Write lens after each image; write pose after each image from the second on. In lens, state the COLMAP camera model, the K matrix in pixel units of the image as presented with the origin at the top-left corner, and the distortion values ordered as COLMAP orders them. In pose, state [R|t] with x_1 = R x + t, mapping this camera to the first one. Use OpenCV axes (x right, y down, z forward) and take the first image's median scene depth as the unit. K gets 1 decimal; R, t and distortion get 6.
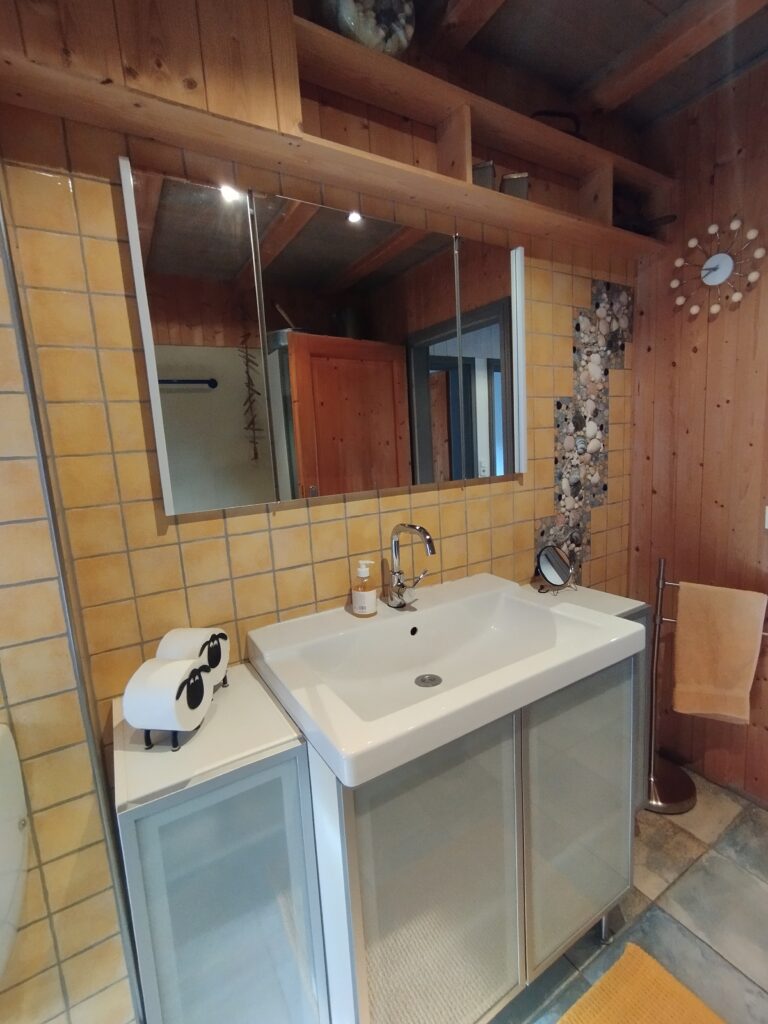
lens RADIAL K [[467.2, 0, 384.0], [0, 467.2, 512.0], [0, 0, 1]] dist [-0.017921, 0.000335]
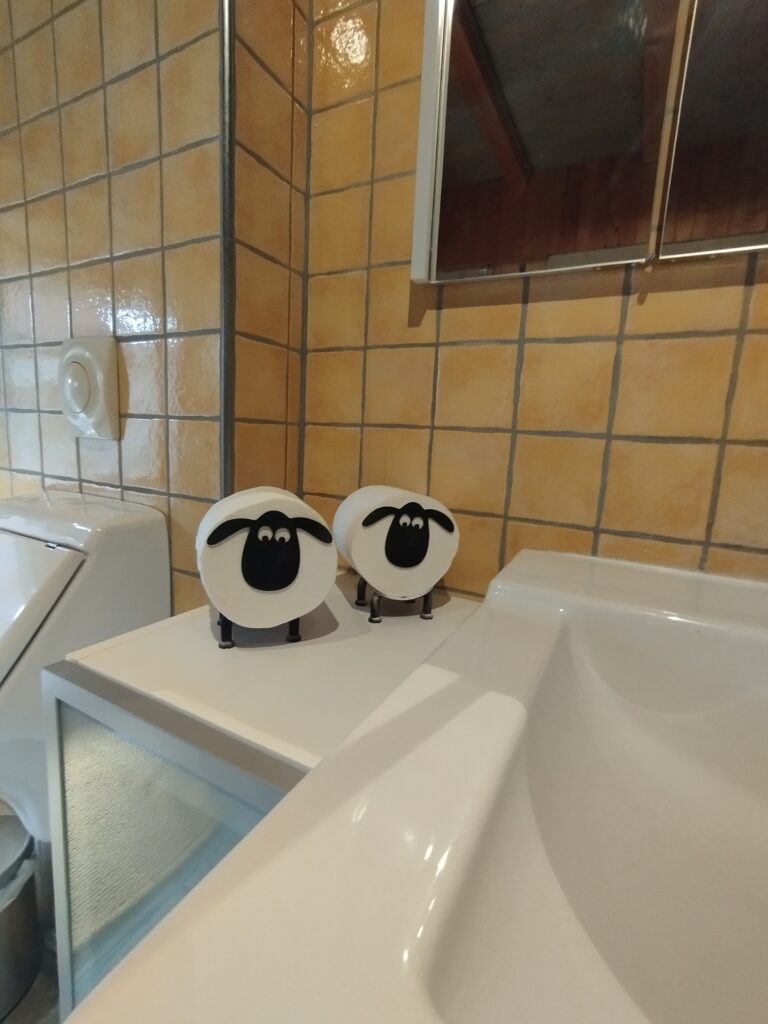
lens RADIAL K [[467.2, 0, 384.0], [0, 467.2, 512.0], [0, 0, 1]] dist [-0.017921, 0.000335]
pose [[0.501686, 0.216330, -0.837564, 0.040850], [-0.206634, 0.970166, 0.126809, 0.195248], [0.840008, 0.109451, 0.531420, 0.637826]]
